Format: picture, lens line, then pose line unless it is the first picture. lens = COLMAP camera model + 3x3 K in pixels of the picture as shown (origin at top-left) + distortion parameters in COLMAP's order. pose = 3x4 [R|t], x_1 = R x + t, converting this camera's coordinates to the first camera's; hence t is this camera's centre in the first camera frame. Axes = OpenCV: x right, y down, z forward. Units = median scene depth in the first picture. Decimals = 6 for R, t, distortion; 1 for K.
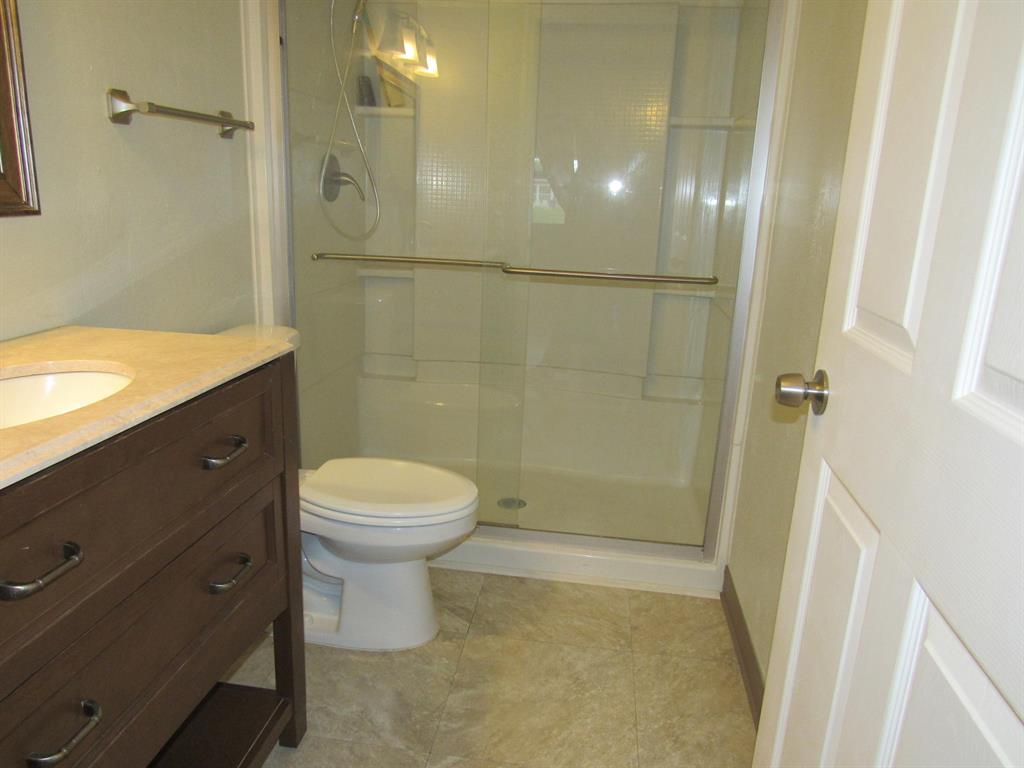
lens RADIAL K [[731.1, 0, 506.8], [0, 731.1, 387.3], [0, 0, 1]] dist [-0.029699, 0.006798]
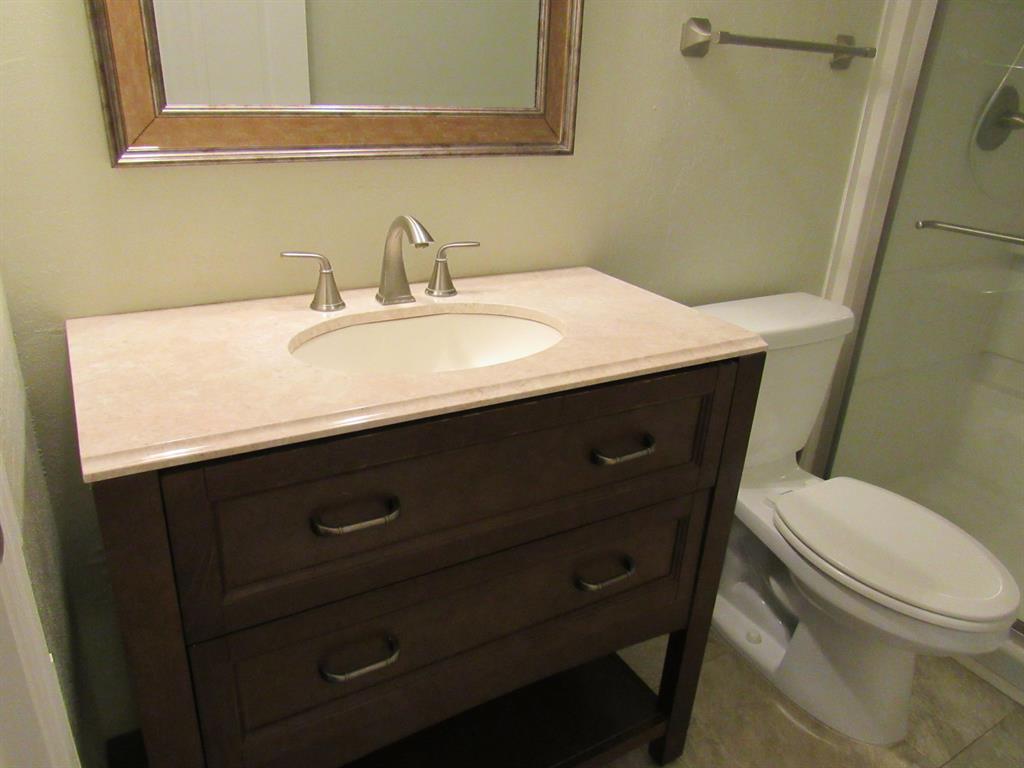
lens RADIAL K [[731.1, 0, 506.8], [0, 731.1, 387.3], [0, 0, 1]] dist [-0.029699, 0.006798]
pose [[0.626972, 0.298352, -0.719647, 0.101016], [-0.226027, 0.953690, 0.198462, -0.094810], [0.745532, 0.038230, 0.665372, 0.229594]]
